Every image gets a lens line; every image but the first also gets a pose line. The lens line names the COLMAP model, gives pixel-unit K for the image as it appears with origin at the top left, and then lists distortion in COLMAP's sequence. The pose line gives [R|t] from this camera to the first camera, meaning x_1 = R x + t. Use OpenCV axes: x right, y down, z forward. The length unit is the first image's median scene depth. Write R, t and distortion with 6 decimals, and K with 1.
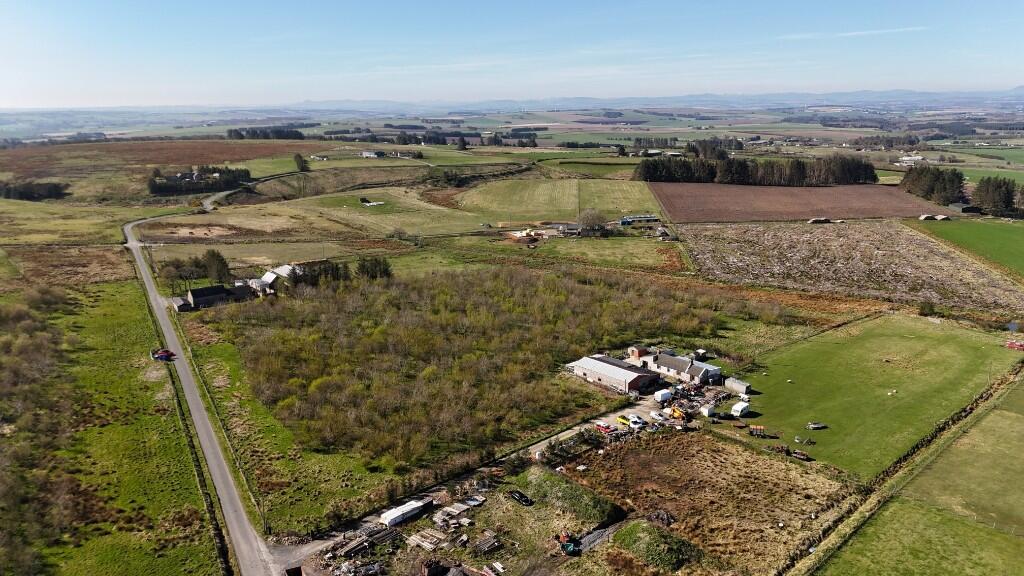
lens RADIAL K [[747.3, 0, 513.2], [0, 747.3, 293.2], [0, 0, 1]] dist [0.071153, -0.059110]
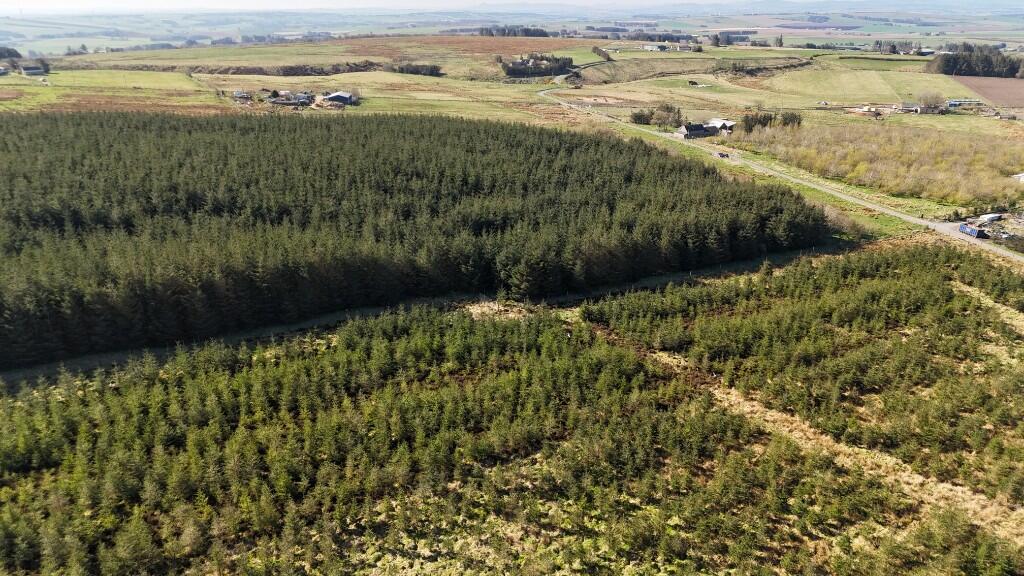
lens RADIAL K [[747.3, 0, 510.5], [0, 747.3, 288.7], [0, 0, 1]] dist [0.071153, -0.059110]
pose [[0.976847, 0.084509, -0.196539, -0.158660], [-0.062568, 0.991359, 0.115294, 0.056799], [0.204584, -0.100327, 0.973694, -0.178981]]
